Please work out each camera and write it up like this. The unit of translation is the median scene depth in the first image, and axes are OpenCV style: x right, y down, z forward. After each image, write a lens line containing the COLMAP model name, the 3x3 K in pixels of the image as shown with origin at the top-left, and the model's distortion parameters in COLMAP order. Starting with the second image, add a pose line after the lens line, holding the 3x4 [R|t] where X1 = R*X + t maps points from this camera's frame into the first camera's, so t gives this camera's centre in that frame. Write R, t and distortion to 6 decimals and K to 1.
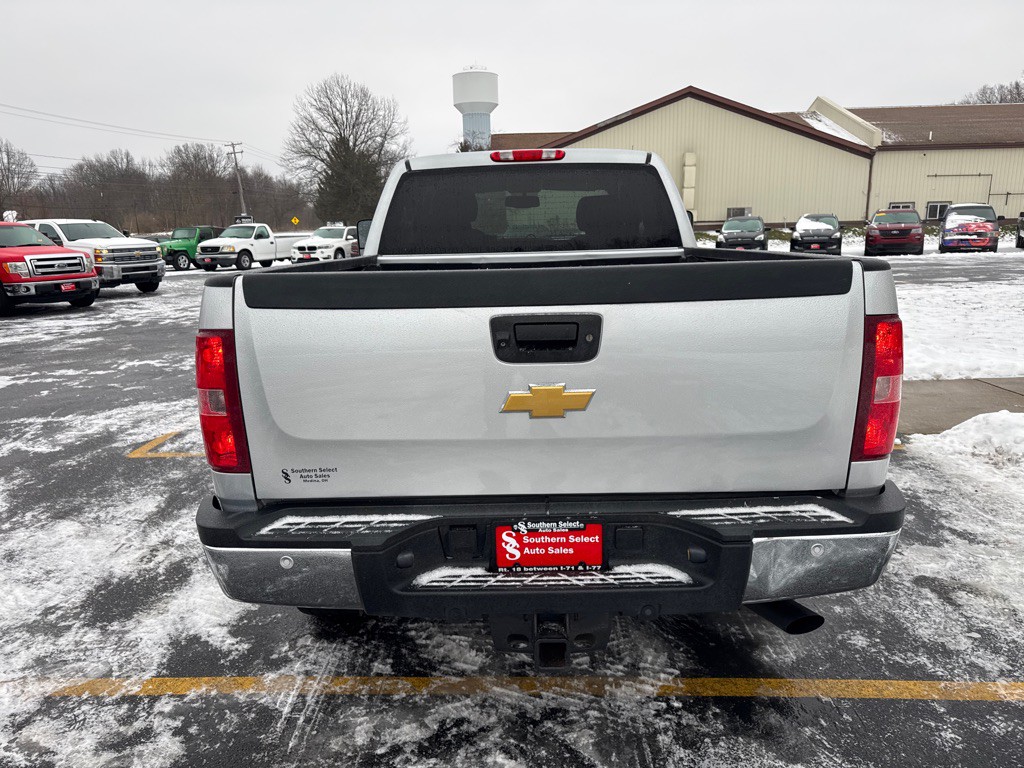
lens RADIAL K [[722.8, 0, 508.5], [0, 722.8, 390.9], [0, 0, 1]] dist [0.031005, -0.029659]
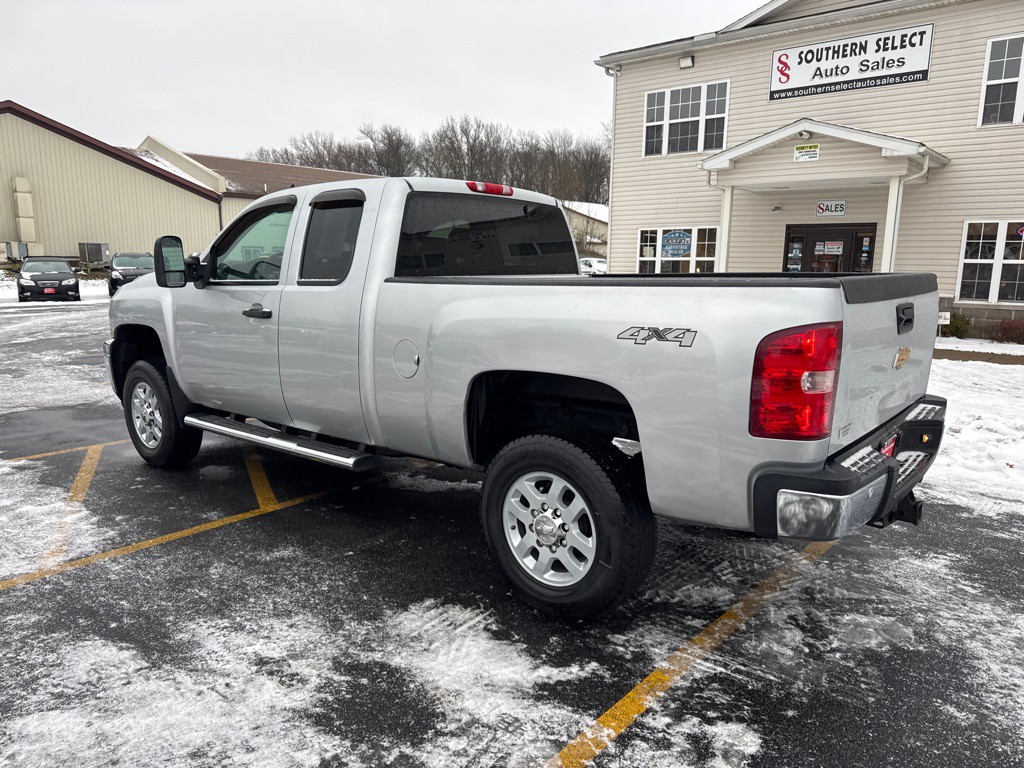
lens RADIAL K [[722.8, 0, 516.6], [0, 722.8, 386.8], [0, 0, 1]] dist [0.031005, -0.029659]
pose [[0.624958, -0.108972, 0.773015, -0.895596], [0.154874, 0.987834, 0.014045, -0.038472], [-0.765142, 0.110942, 0.634232, 0.327076]]
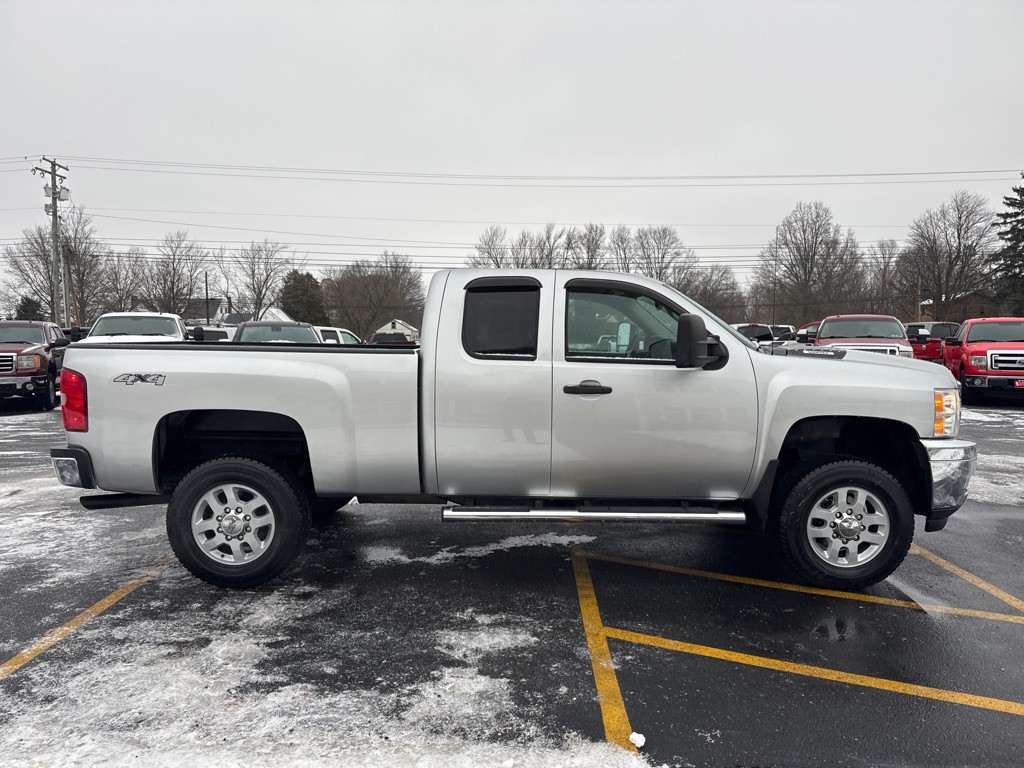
lens RADIAL K [[722.8, 0, 508.4], [0, 722.8, 384.5], [0, 0, 1]] dist [0.031005, -0.029659]
pose [[0.010623, 0.092447, -0.995661, 1.501597], [-0.223353, 0.970780, 0.087754, -0.299543], [0.974680, 0.221451, 0.030961, 1.207766]]
